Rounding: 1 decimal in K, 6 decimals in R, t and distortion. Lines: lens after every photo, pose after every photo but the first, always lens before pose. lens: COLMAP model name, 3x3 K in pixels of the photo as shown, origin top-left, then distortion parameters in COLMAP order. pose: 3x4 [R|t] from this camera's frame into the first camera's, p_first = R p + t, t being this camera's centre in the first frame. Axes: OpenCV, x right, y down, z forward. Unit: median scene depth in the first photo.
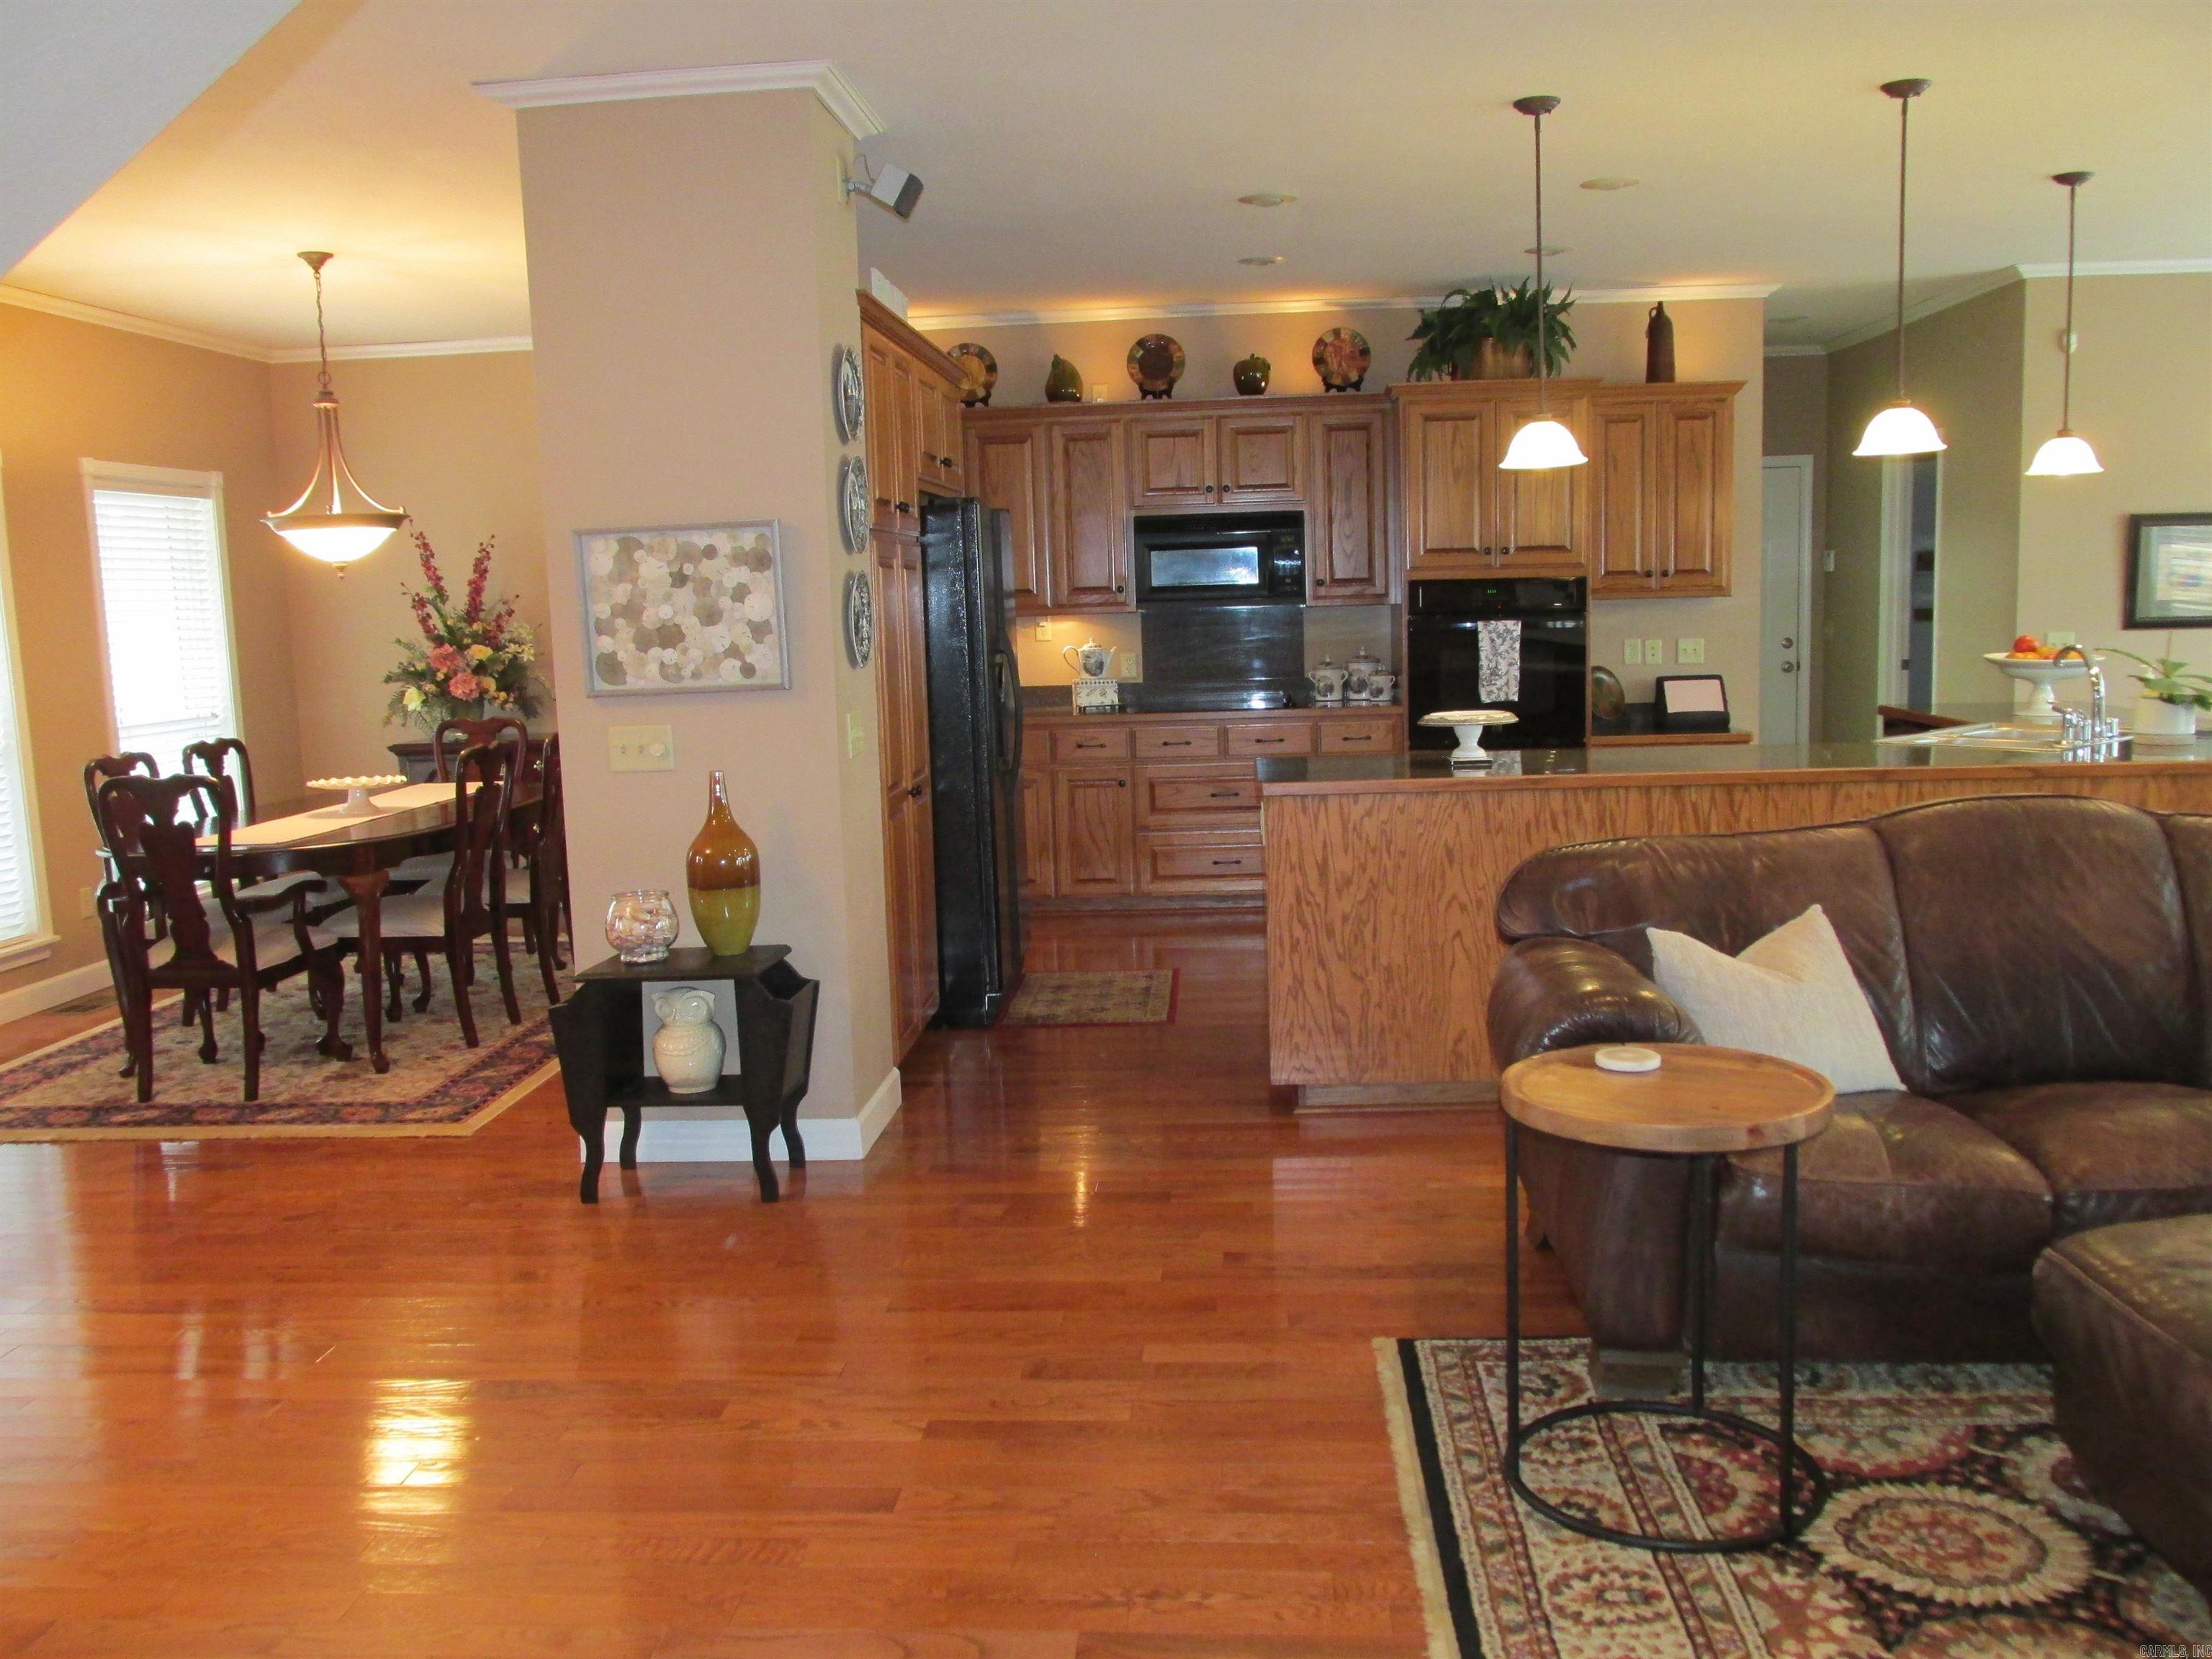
lens RADIAL K [[1880.3, 0, 1118.4], [0, 1880.3, 826.5], [0, 0, 1]] dist [0.018565, 0.006638]
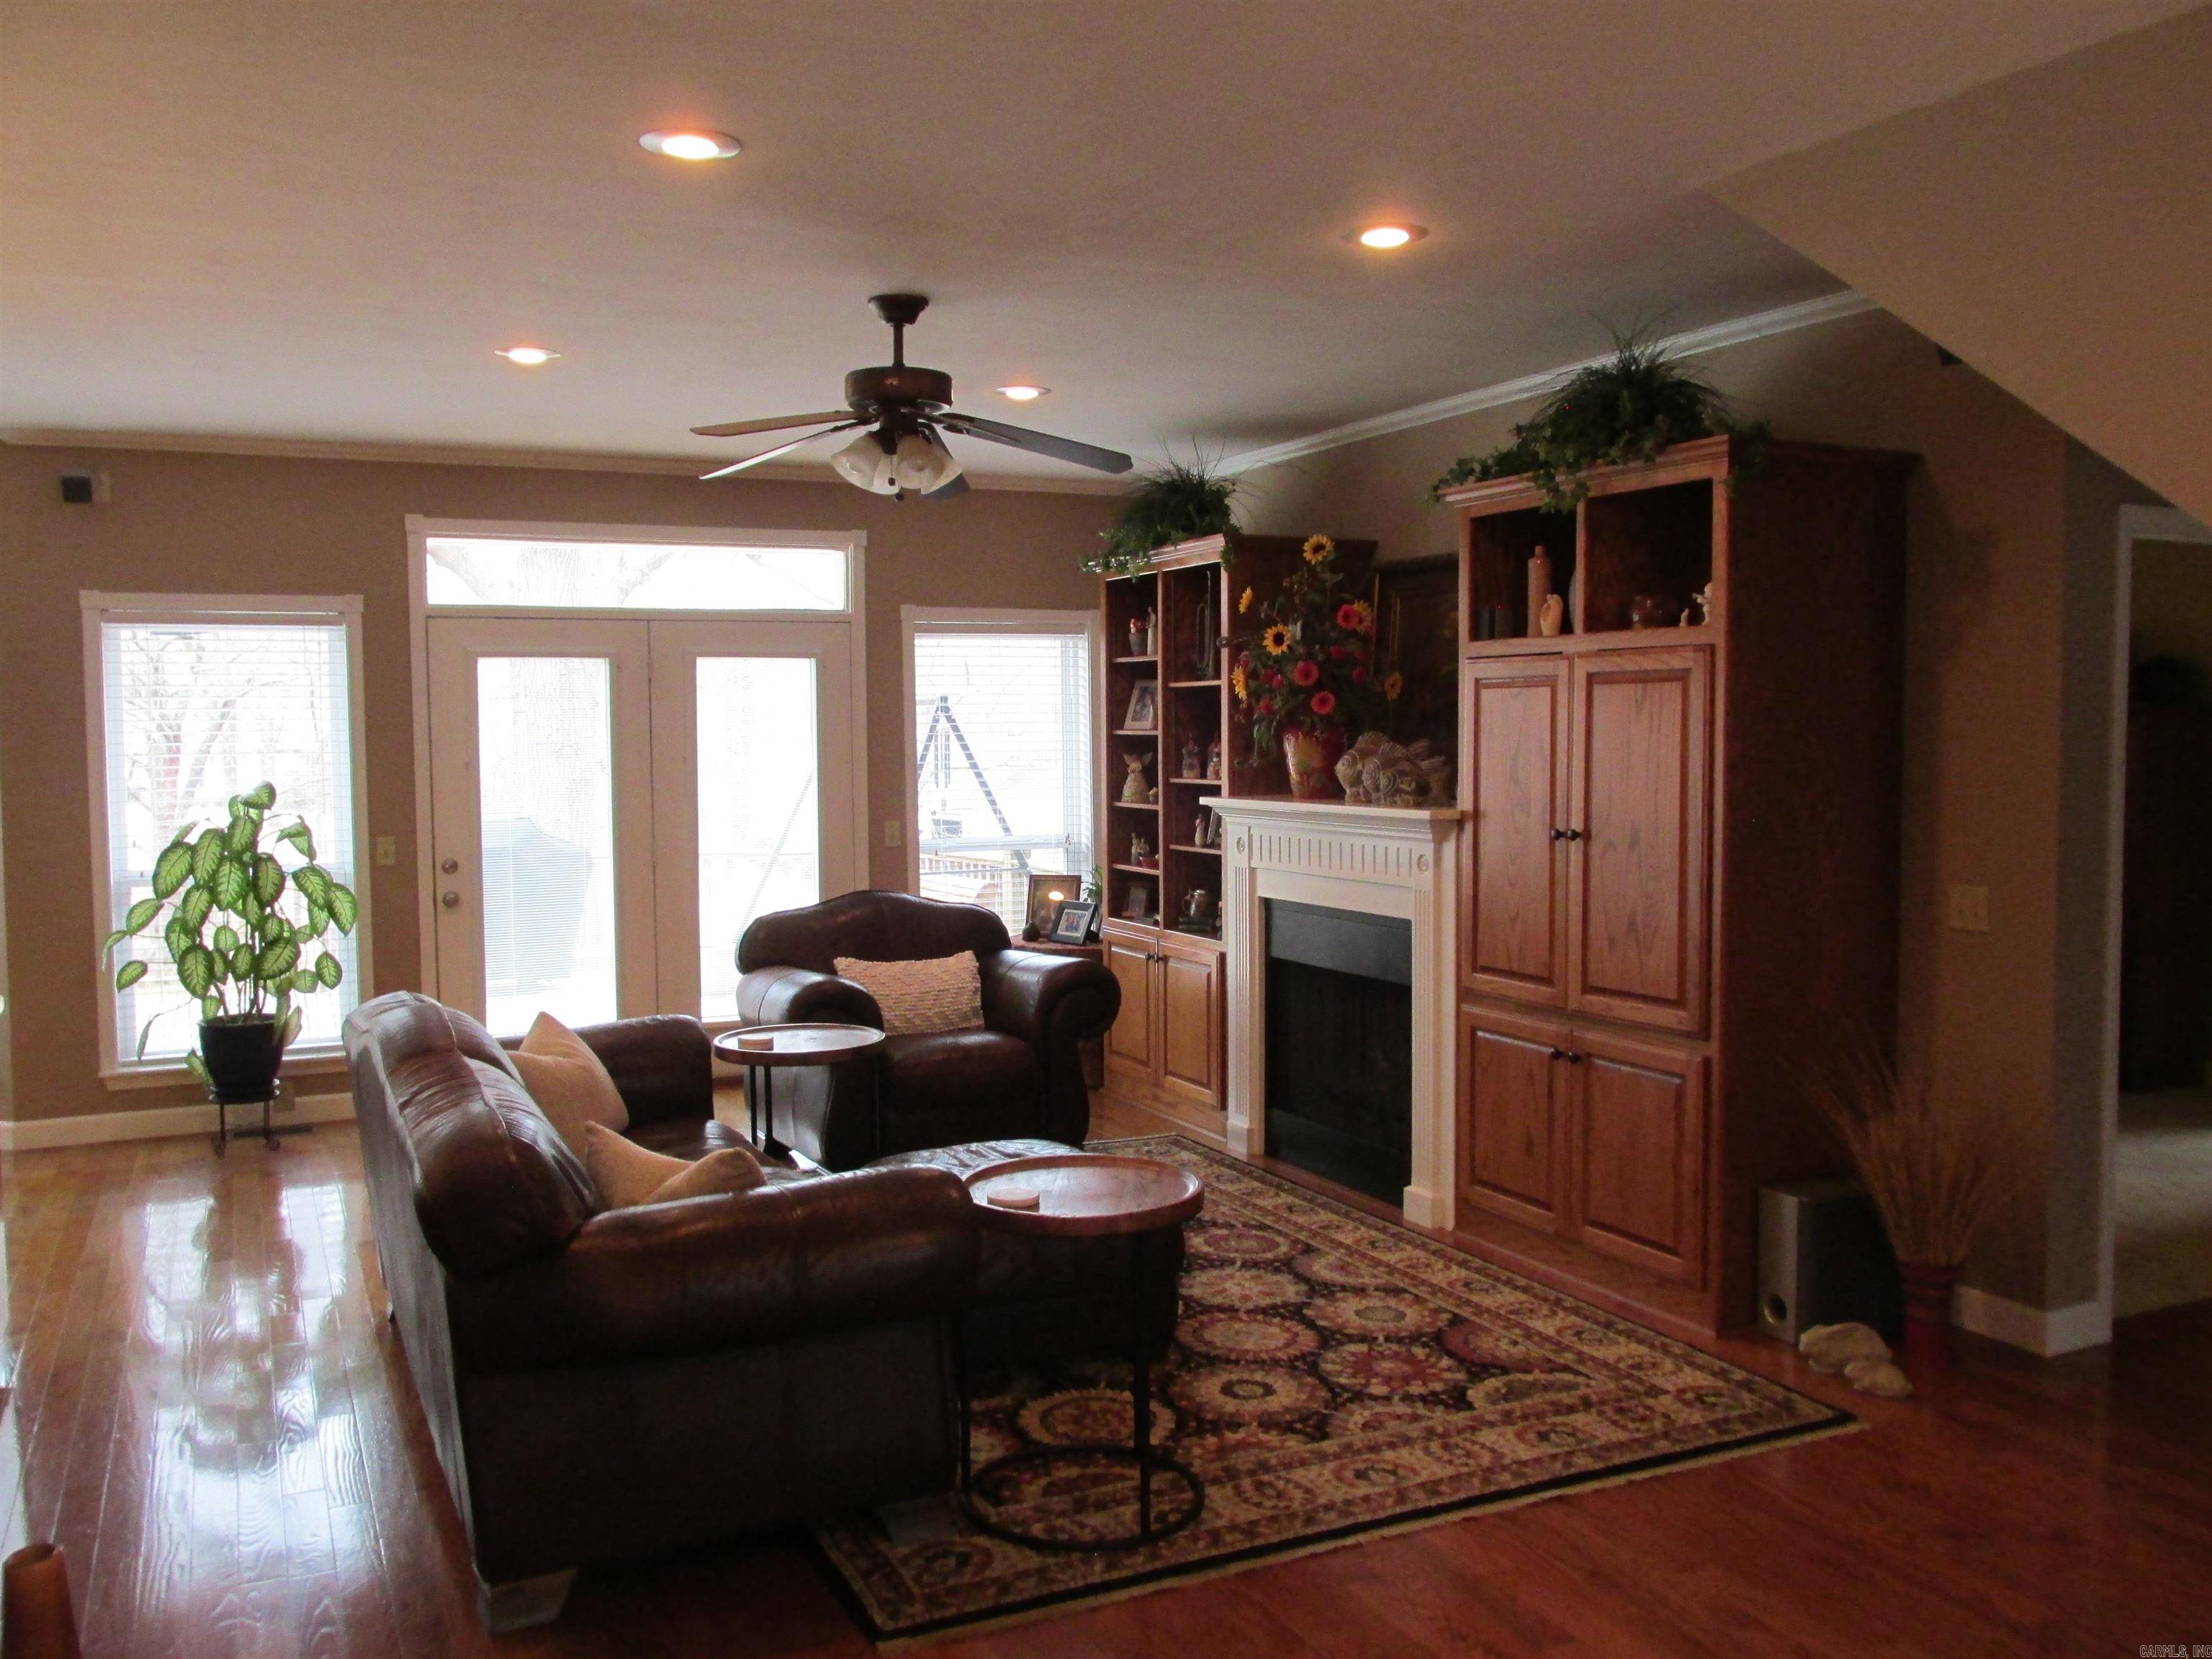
lens RADIAL K [[1880.3, 0, 1114.8], [0, 1880.3, 827.6], [0, 0, 1]] dist [0.018565, 0.006638]
pose [[-0.501681, -0.023174, 0.864742, -0.870302], [0.120028, 0.988107, 0.096114, -0.242913], [-0.856685, 0.152012, -0.492933, 1.626481]]
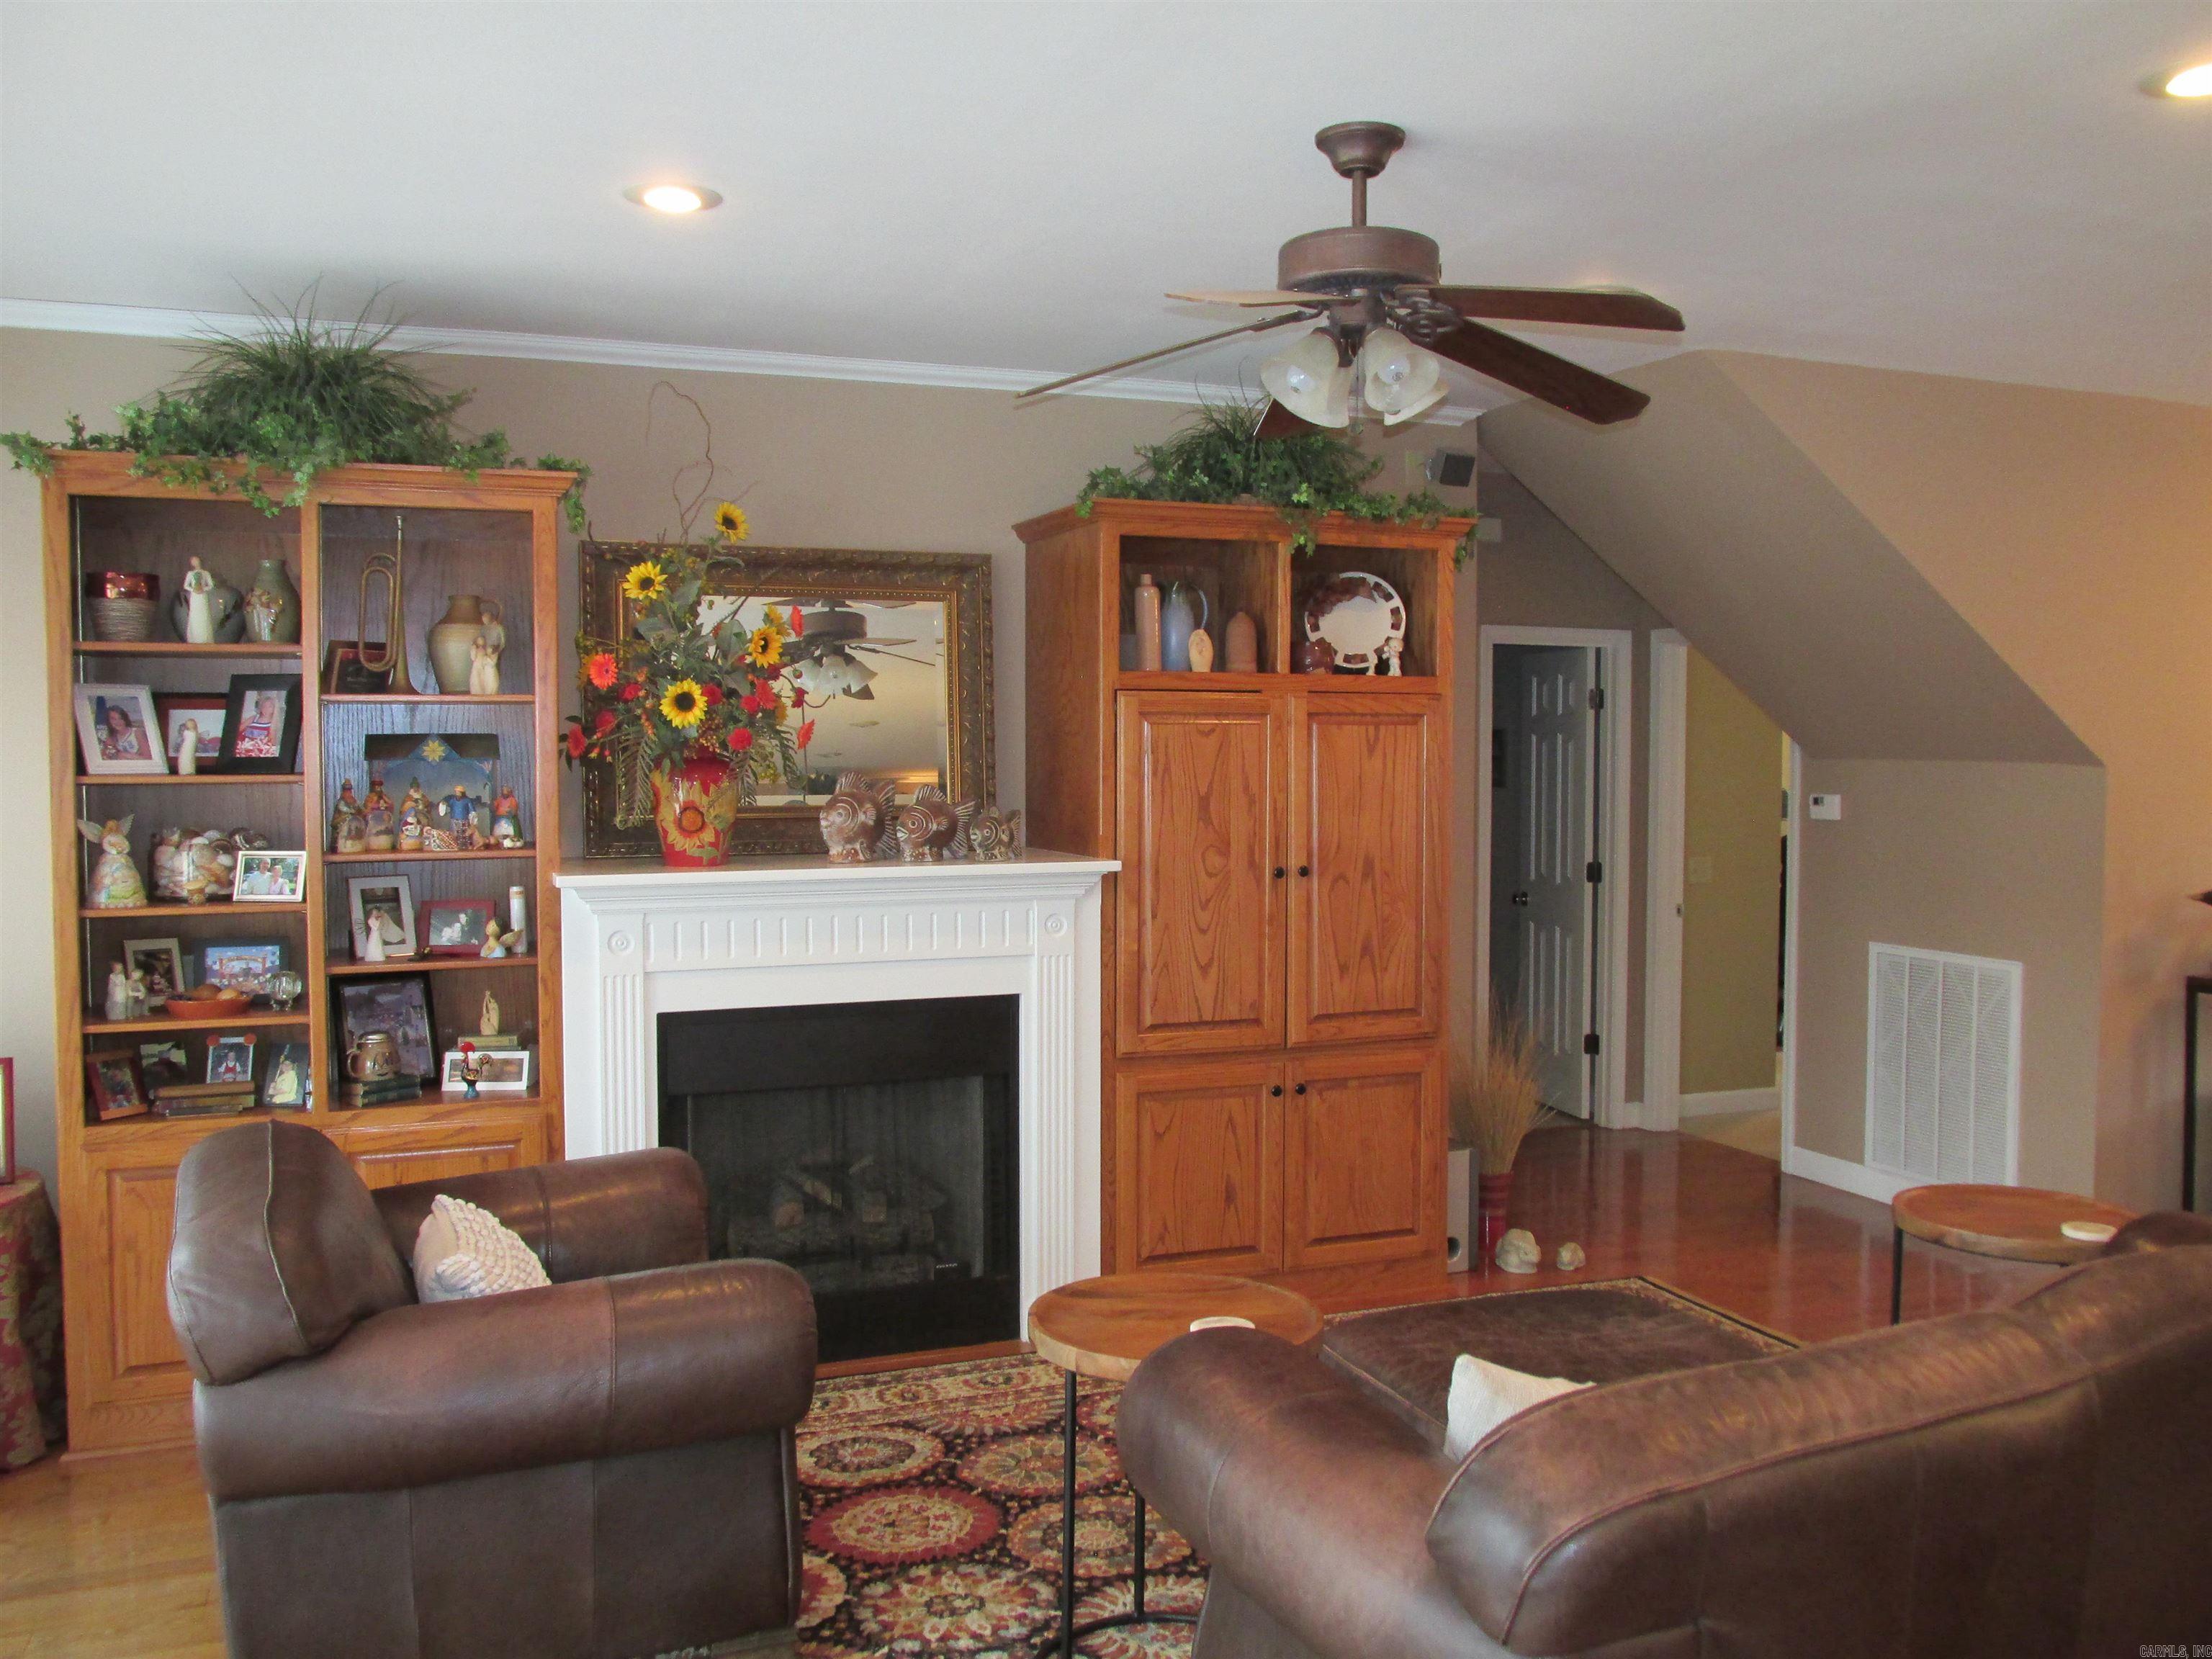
lens RADIAL K [[1880.3, 0, 1108.1], [0, 1880.3, 837.1], [0, 0, 1]] dist [0.018565, 0.006638]
pose [[-0.906701, 0.043971, -0.419477, 1.464712], [-0.029687, 0.985431, 0.167466, -0.346296], [0.420729, 0.164295, -0.892185, 1.922458]]
